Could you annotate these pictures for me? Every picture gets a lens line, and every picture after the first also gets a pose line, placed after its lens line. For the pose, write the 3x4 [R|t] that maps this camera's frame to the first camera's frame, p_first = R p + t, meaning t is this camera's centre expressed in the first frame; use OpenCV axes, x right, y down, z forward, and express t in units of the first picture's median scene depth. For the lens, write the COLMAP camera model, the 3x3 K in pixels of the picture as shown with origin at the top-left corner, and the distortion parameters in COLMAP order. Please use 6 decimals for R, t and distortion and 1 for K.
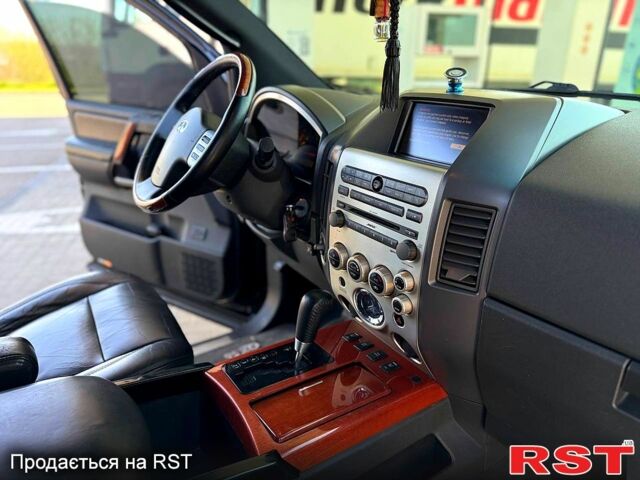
lens RADIAL K [[458.4, 0, 316.2], [0, 458.4, 238.4], [0, 0, 1]] dist [0.069528, -0.170083]
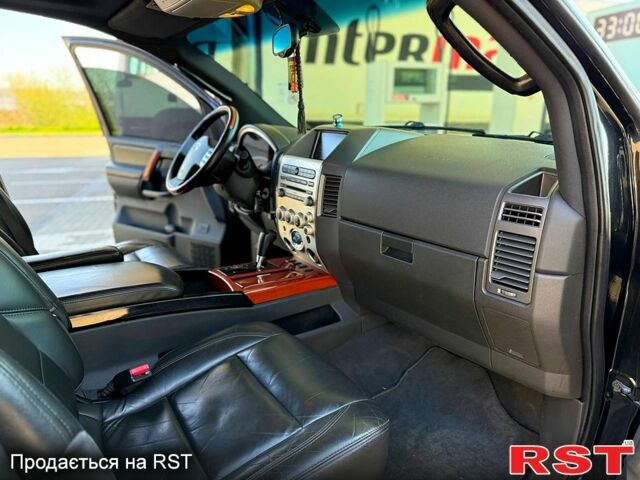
lens RADIAL K [[486.0, 0, 333.5], [0, 486.0, 241.5], [0, 0, 1]] dist [0.047434, -0.214204]
pose [[0.999821, -0.005146, 0.018218, 0.185948], [0.006808, 0.995701, -0.092376, 0.279696], [-0.017664, 0.092483, 0.995558, -0.785226]]
